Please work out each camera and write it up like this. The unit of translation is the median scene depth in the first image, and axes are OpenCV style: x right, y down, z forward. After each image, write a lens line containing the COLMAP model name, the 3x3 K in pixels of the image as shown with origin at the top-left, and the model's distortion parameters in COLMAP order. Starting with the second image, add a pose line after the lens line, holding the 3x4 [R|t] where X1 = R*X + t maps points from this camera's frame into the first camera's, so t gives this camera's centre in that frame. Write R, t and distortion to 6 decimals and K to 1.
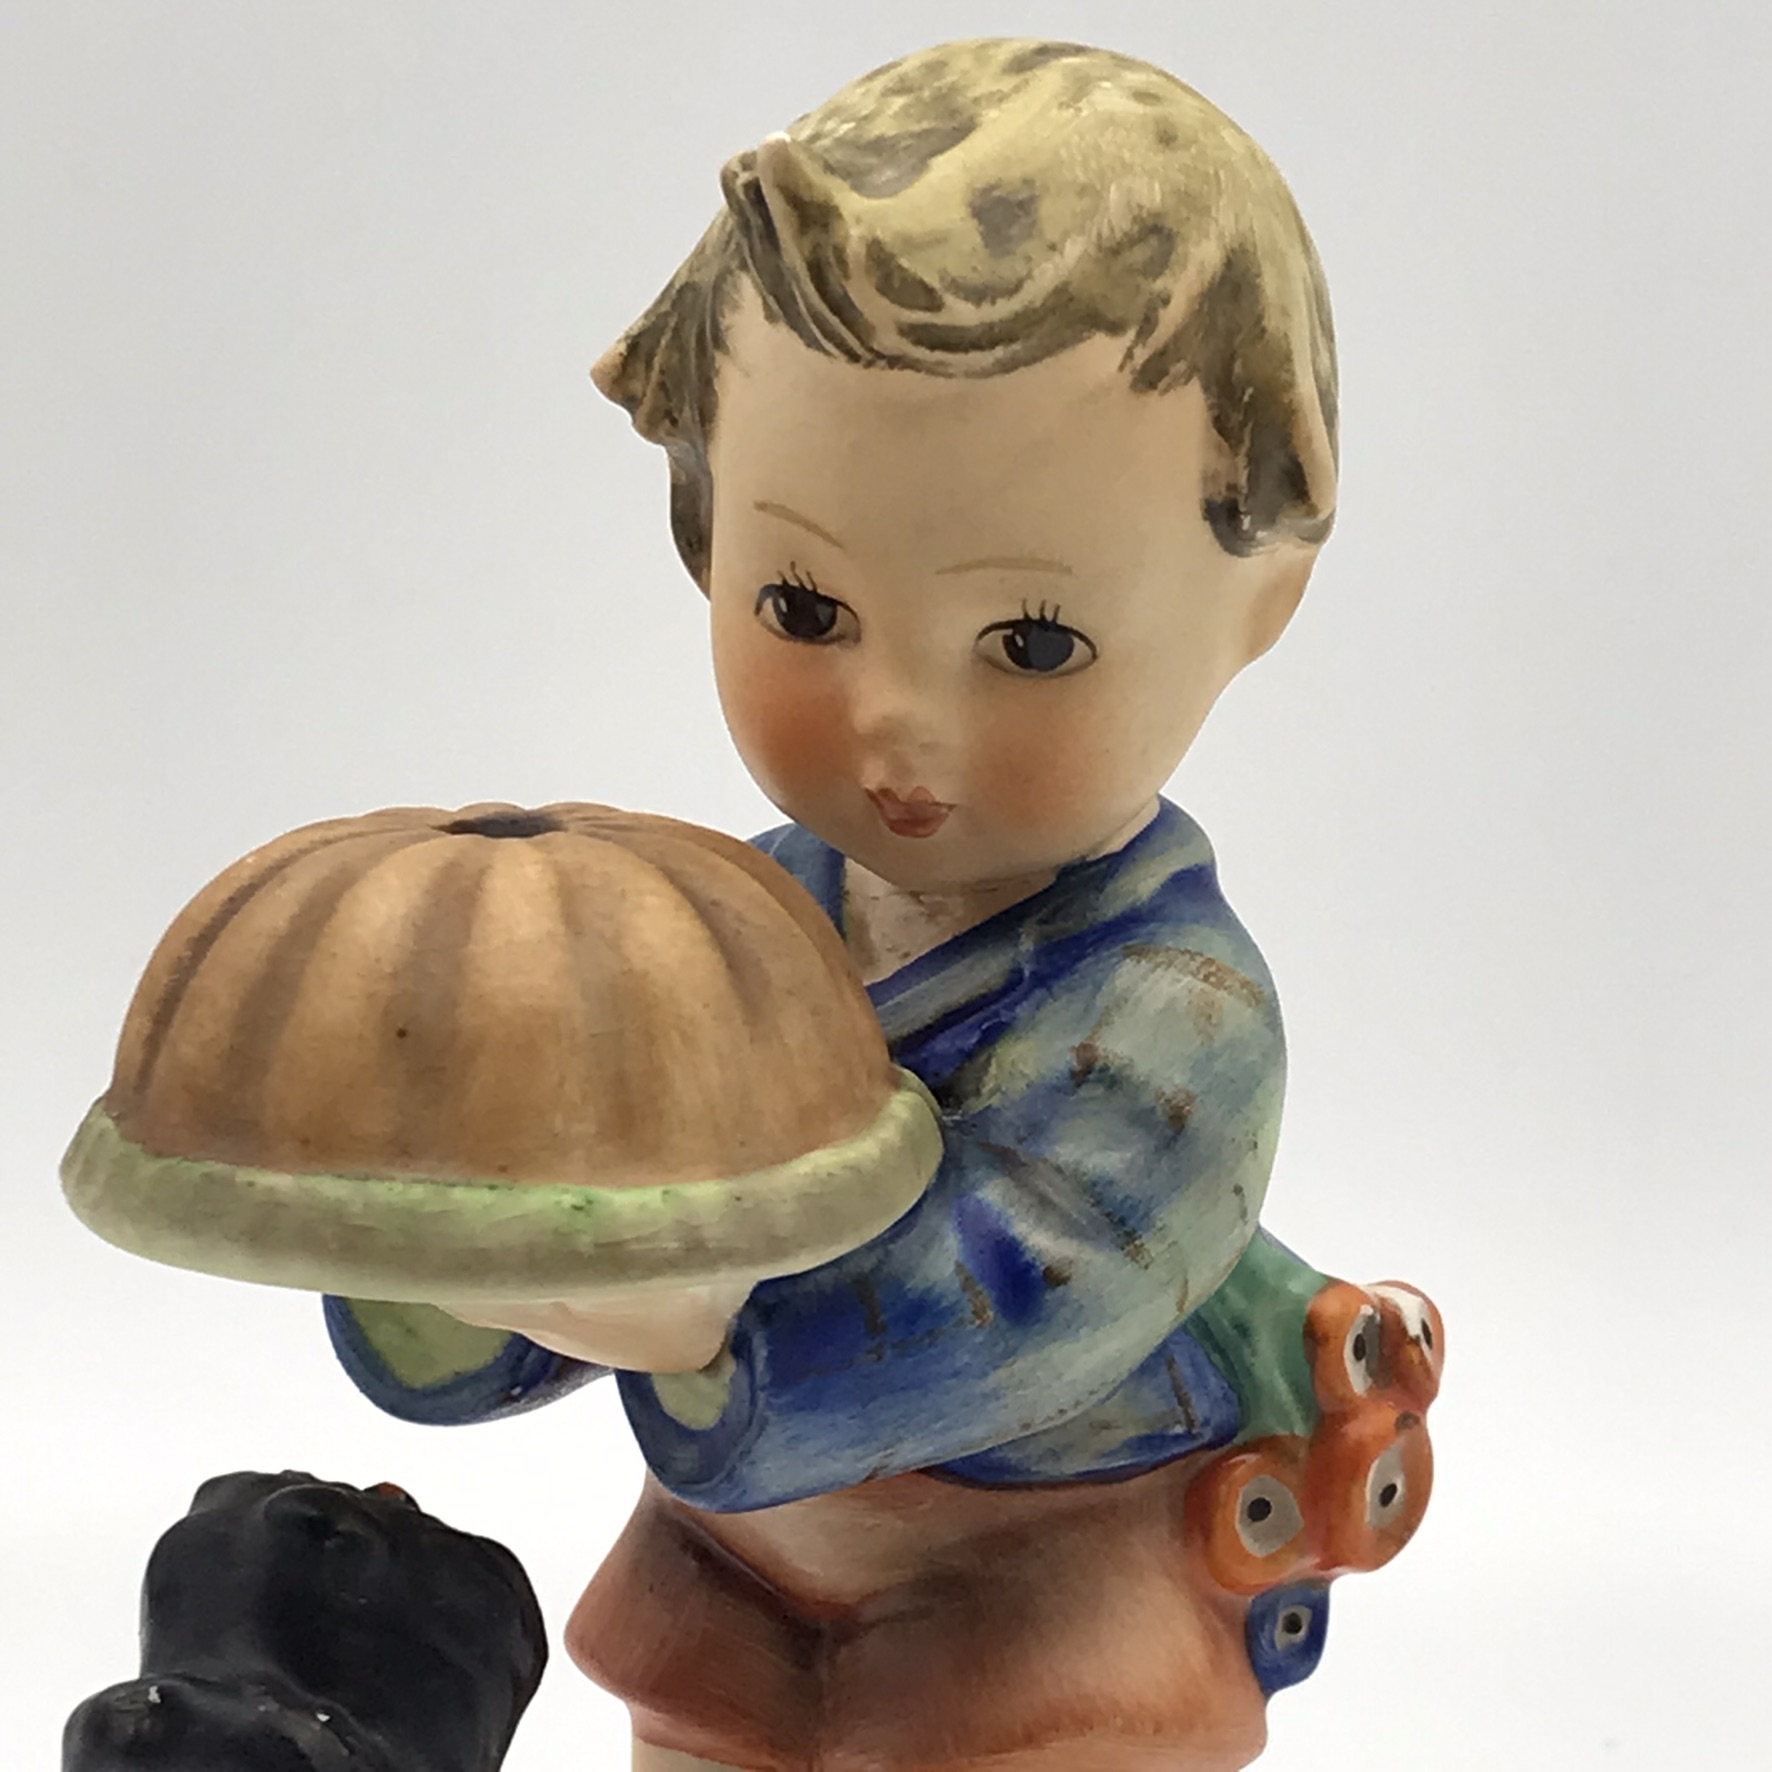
lens RADIAL K [[5947.7, 0, 883.9], [0, 5947.7, 883.4], [0, 0, 1]] dist [0.345338, 0.000000]
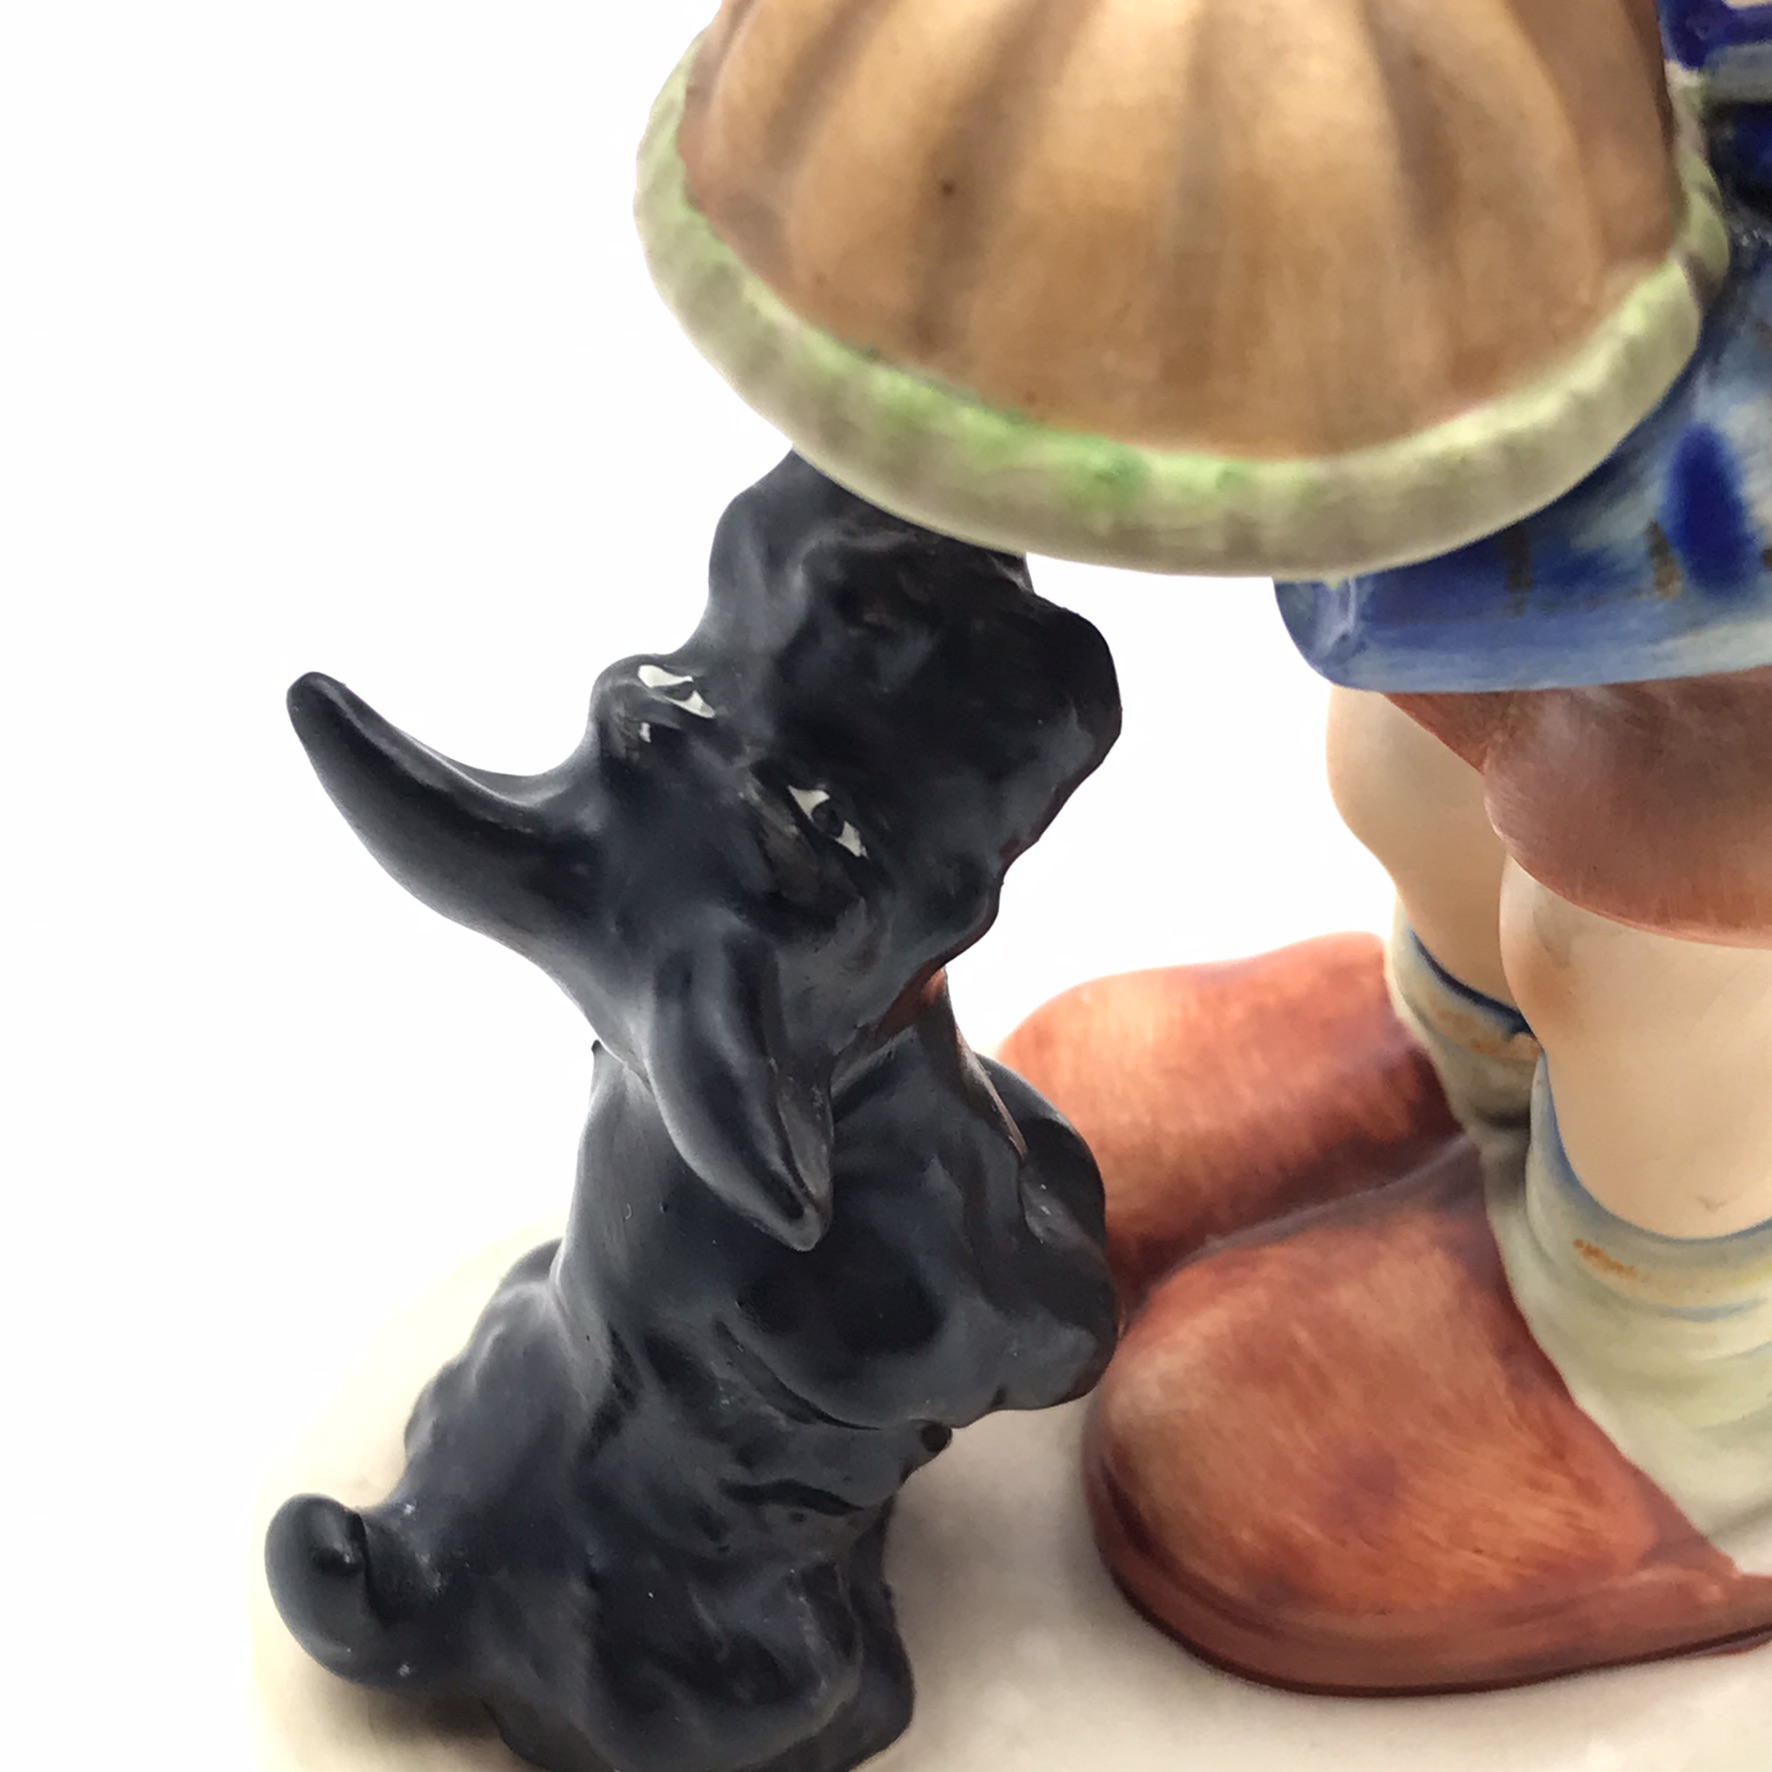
lens RADIAL K [[3917.5, 0, 903.4], [0, 3917.5, 887.0], [0, 0, 1]] dist [0.213093, 0.000000]
pose [[0.906926, 0.330782, -0.260899, 0.074261], [-0.107311, 0.780242, 0.616204, -0.208794], [0.407393, -0.530854, 0.743118, 0.534738]]
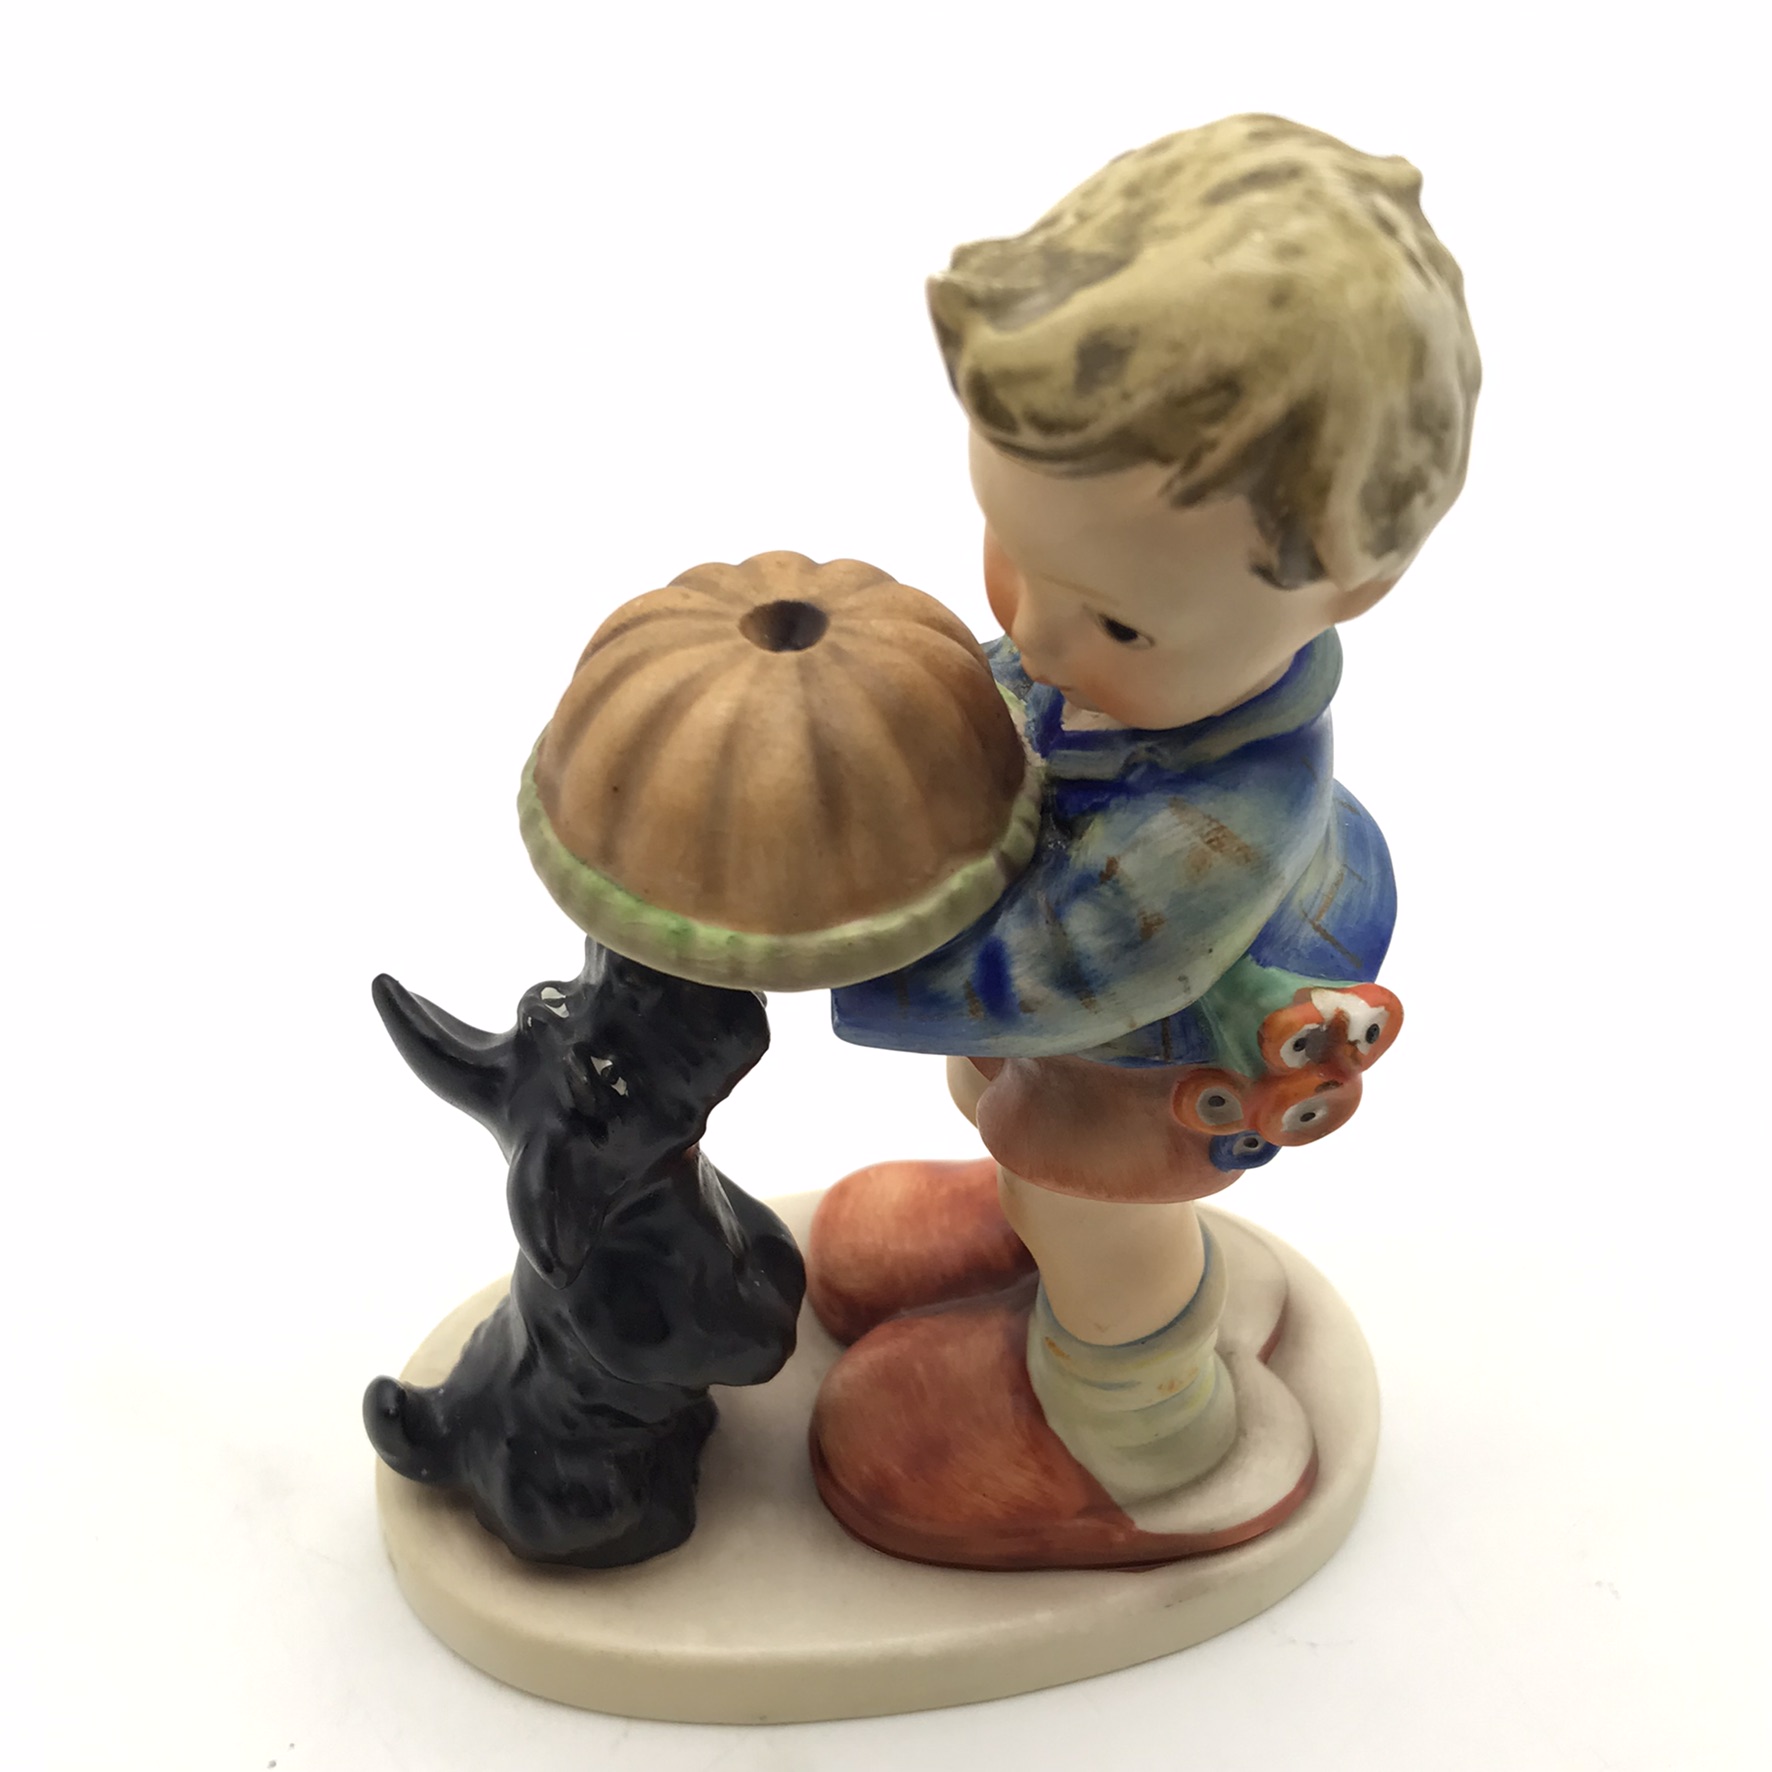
lens RADIAL K [[2332.7, 0, 871.1], [0, 2332.7, 877.6], [0, 0, 1]] dist [0.106328, 0.000000]
pose [[0.798911, 0.401431, -0.447877, 0.256646], [-0.082981, 0.811110, 0.578977, -0.313528], [0.595697, -0.425386, 0.681316, 0.562857]]
